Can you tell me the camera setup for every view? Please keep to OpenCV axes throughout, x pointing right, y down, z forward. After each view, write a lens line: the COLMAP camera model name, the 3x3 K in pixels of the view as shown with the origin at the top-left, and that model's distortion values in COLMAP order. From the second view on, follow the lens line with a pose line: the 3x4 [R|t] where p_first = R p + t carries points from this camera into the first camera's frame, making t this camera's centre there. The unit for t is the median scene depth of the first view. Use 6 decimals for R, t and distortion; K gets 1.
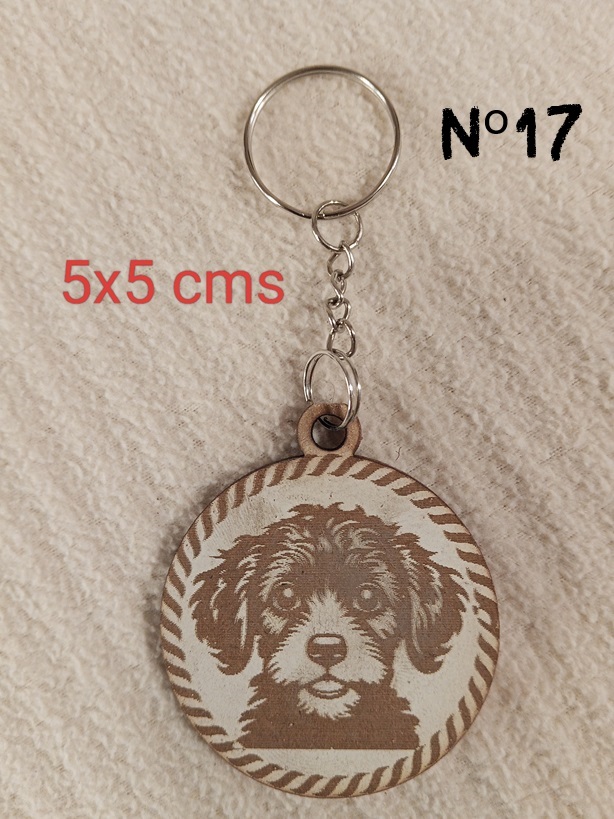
lens RADIAL K [[645.1, 0, 308.5], [0, 645.1, 417.1], [0, 0, 1]] dist [0.044839, -0.066175]
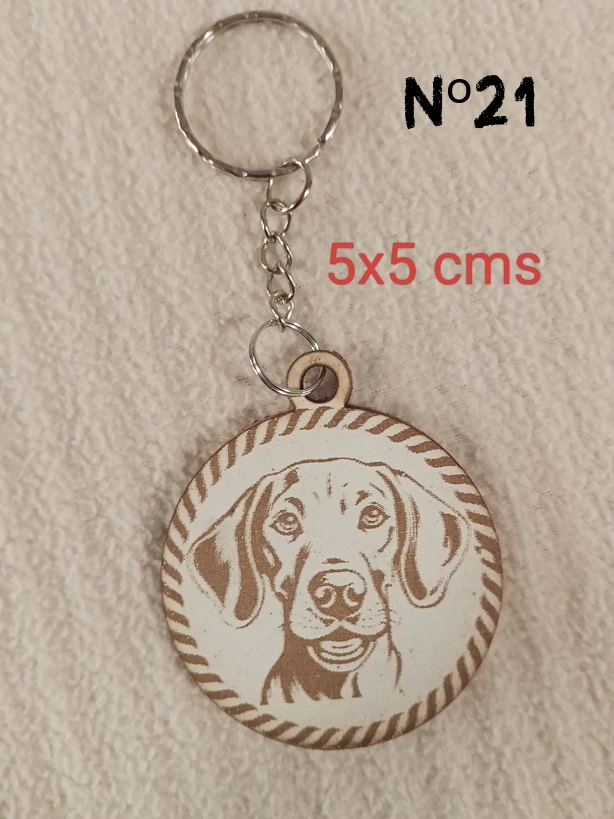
lens RADIAL K [[645.1, 0, 284.9], [0, 645.1, 421.6], [0, 0, 1]] dist [0.044839, -0.066175]
pose [[0.961081, 0.266335, 0.073416, -0.673266], [-0.269875, 0.961922, 0.043293, -0.049449], [-0.059089, -0.061421, 0.996361, 0.073140]]
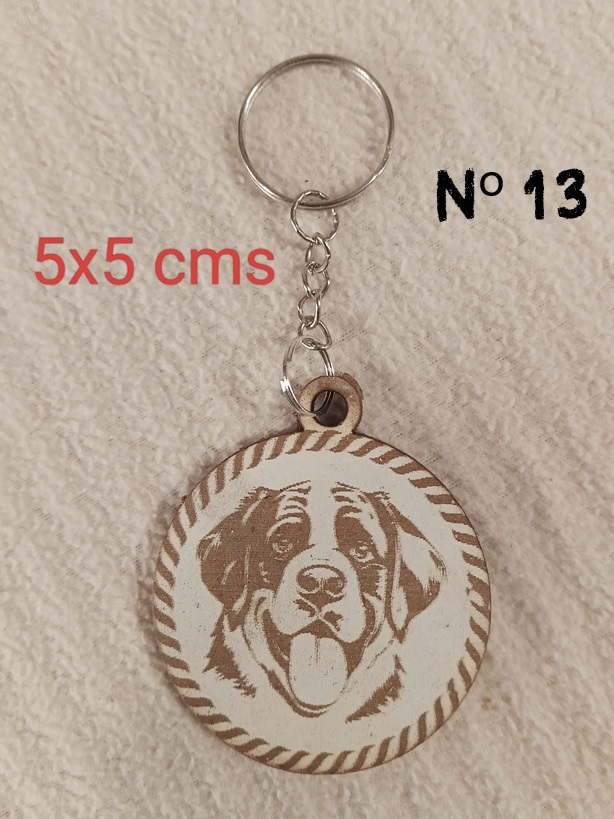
lens RADIAL K [[652.9, 0, 321.8], [0, 652.9, 420.4], [0, 0, 1]] dist [0.056628, -0.105860]
pose [[0.999089, 0.042679, 0.000267, 0.337762], [-0.042675, 0.999049, -0.008934, 0.197105], [-0.000648, 0.008915, 0.999960, -0.029350]]
